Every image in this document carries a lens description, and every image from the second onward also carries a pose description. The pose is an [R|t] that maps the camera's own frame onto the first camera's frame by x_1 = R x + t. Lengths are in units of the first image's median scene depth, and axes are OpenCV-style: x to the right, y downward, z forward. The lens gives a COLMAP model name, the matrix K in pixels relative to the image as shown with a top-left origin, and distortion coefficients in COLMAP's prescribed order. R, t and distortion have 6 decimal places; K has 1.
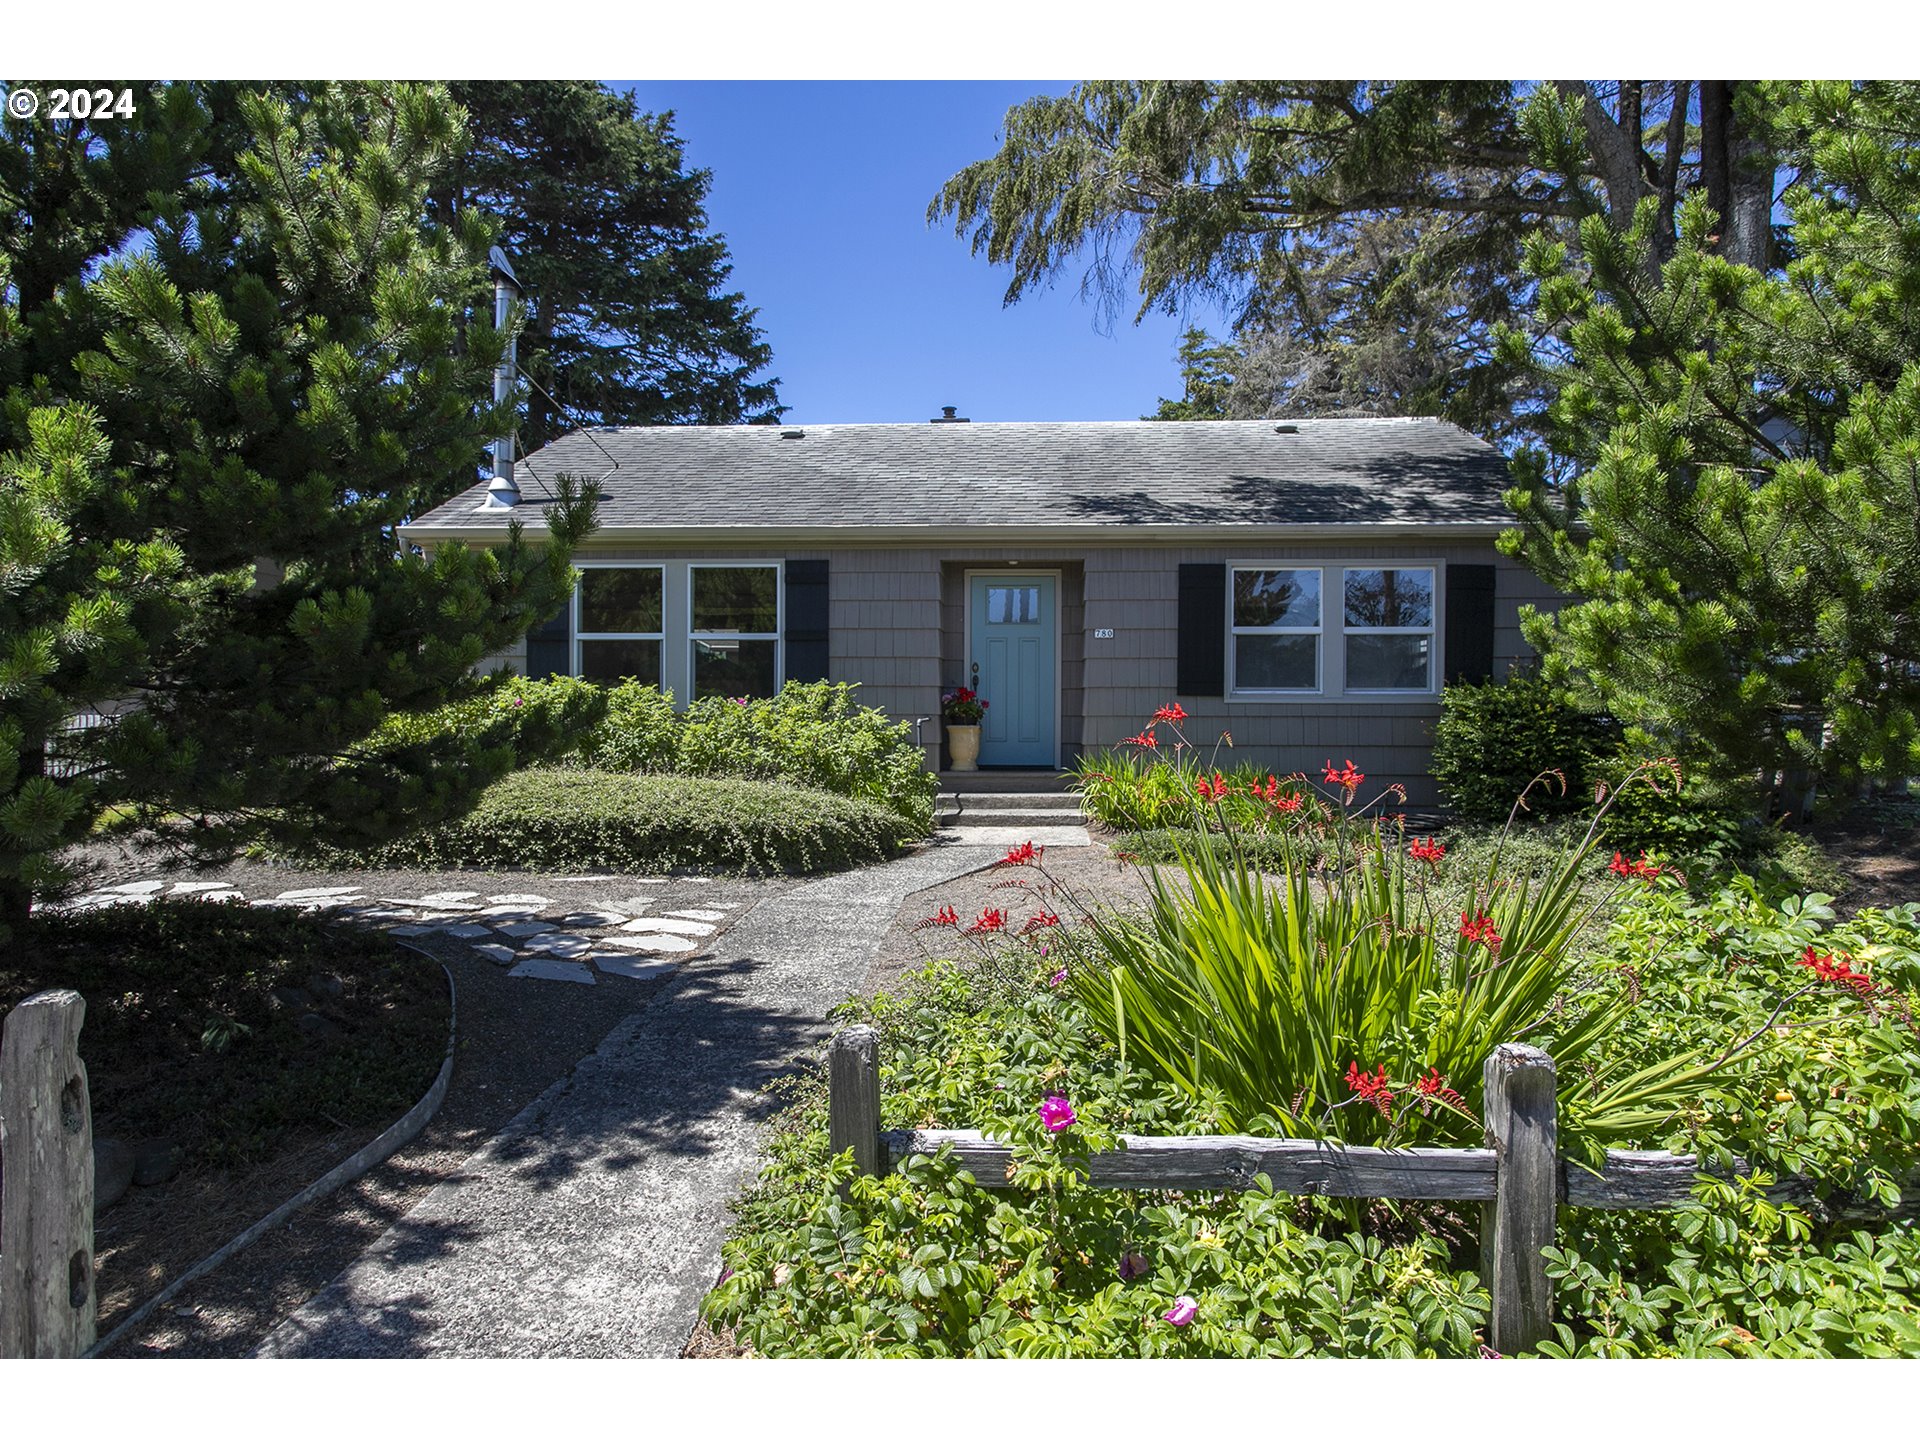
lens RADIAL K [[1108.9, 0, 910.9], [0, 1108.9, 763.1], [0, 0, 1]] dist [-0.001003, 0.000071]
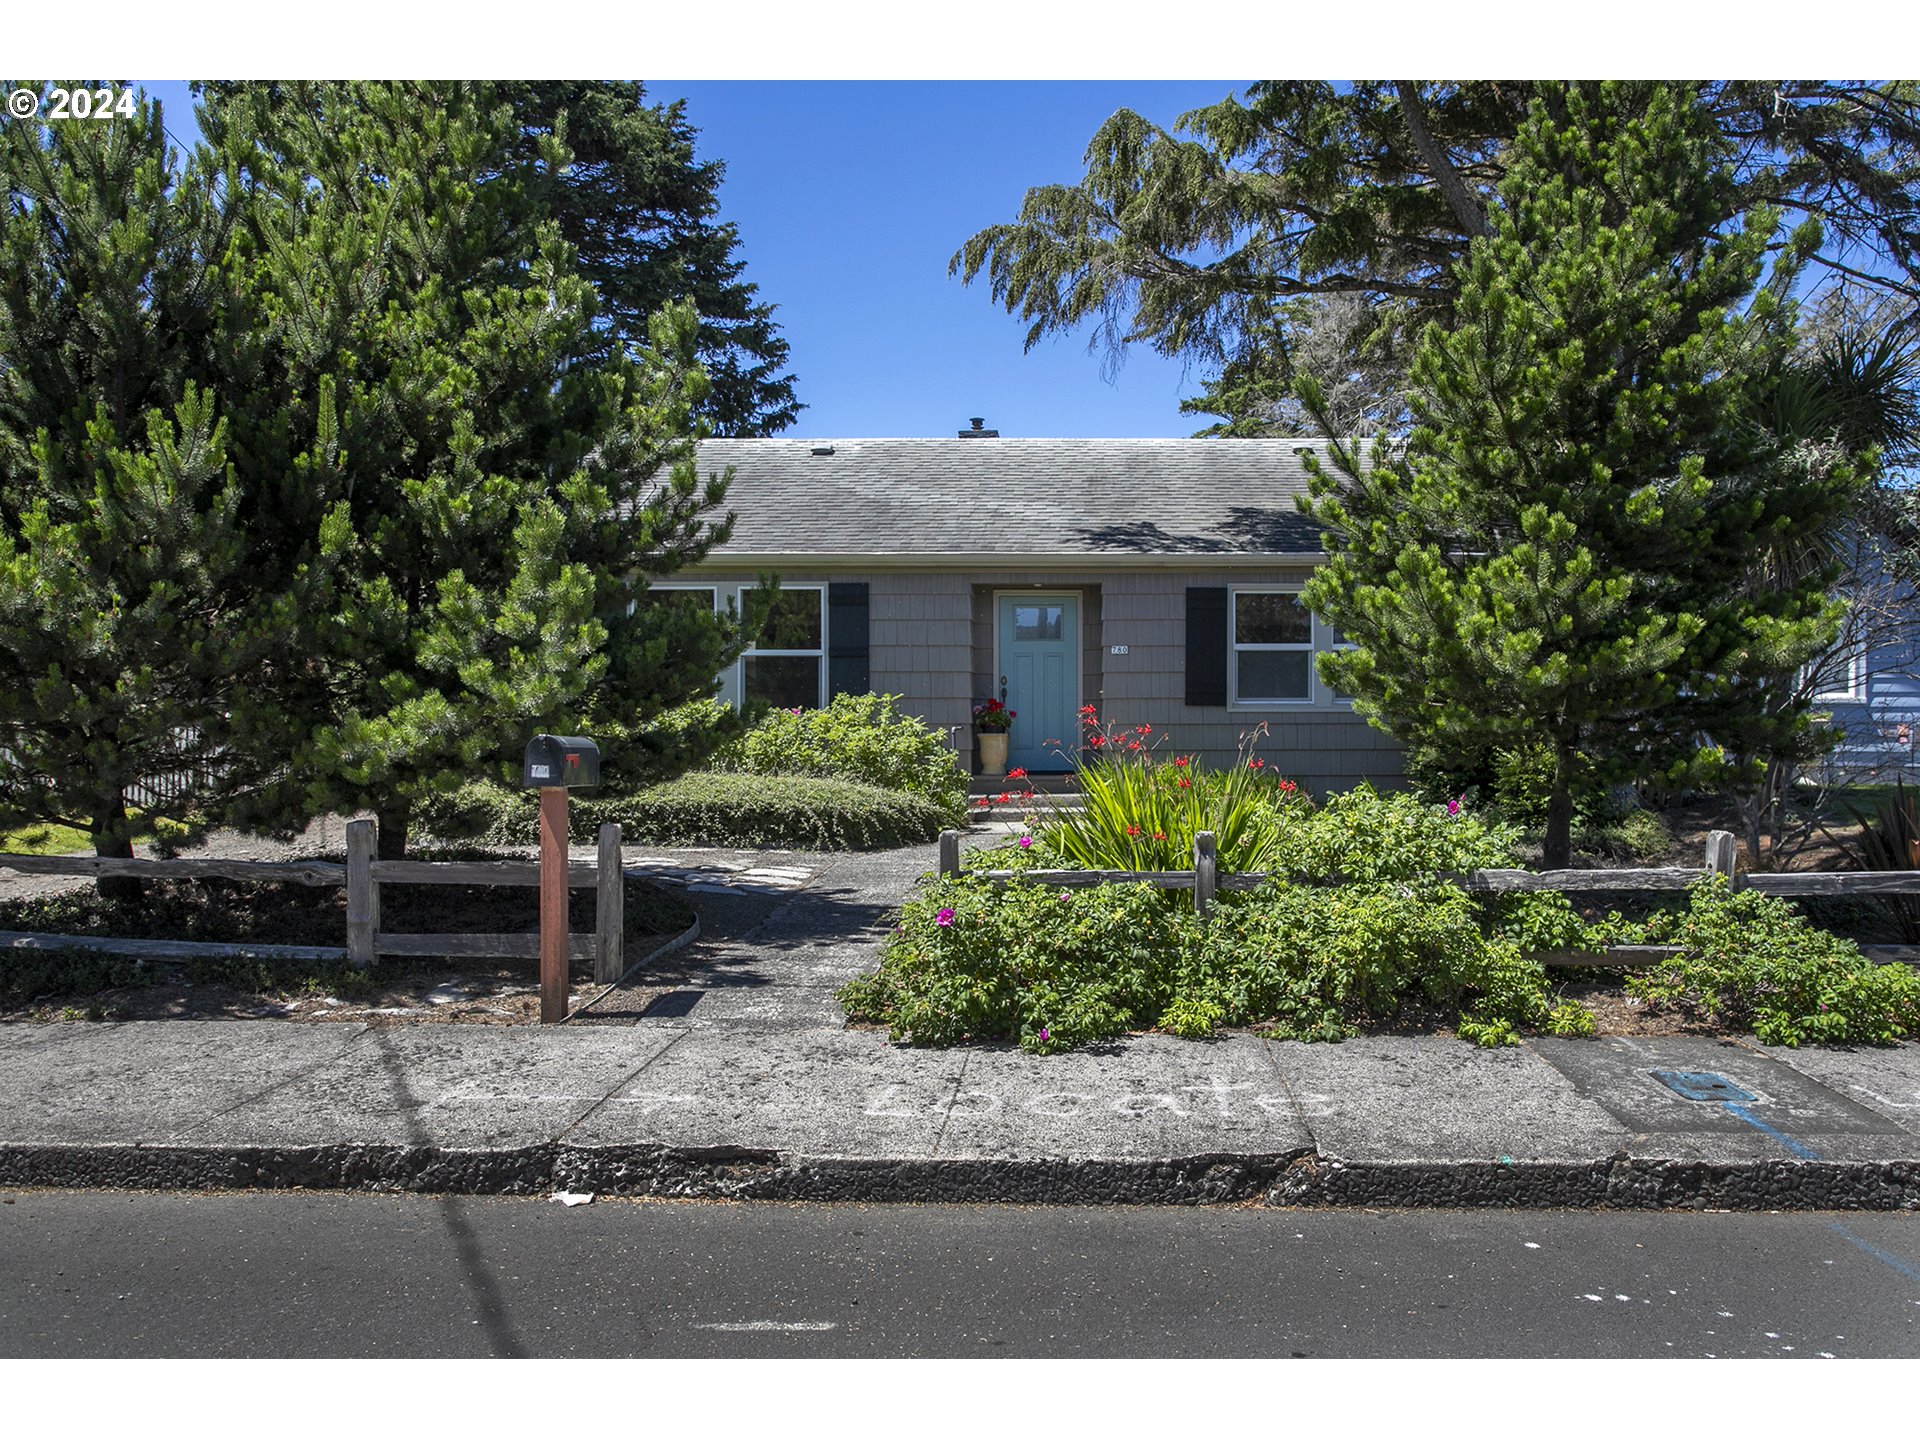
lens RADIAL K [[1608.9, 0, 960.0], [0, 1608.9, 720.0], [0, 0, 1]] dist [-0.007248, -0.013336]
pose [[0.999658, -0.004150, 0.025831, -0.026049], [0.005669, 0.998240, -0.059025, 0.045805], [-0.025541, 0.059151, 0.997922, -0.578537]]
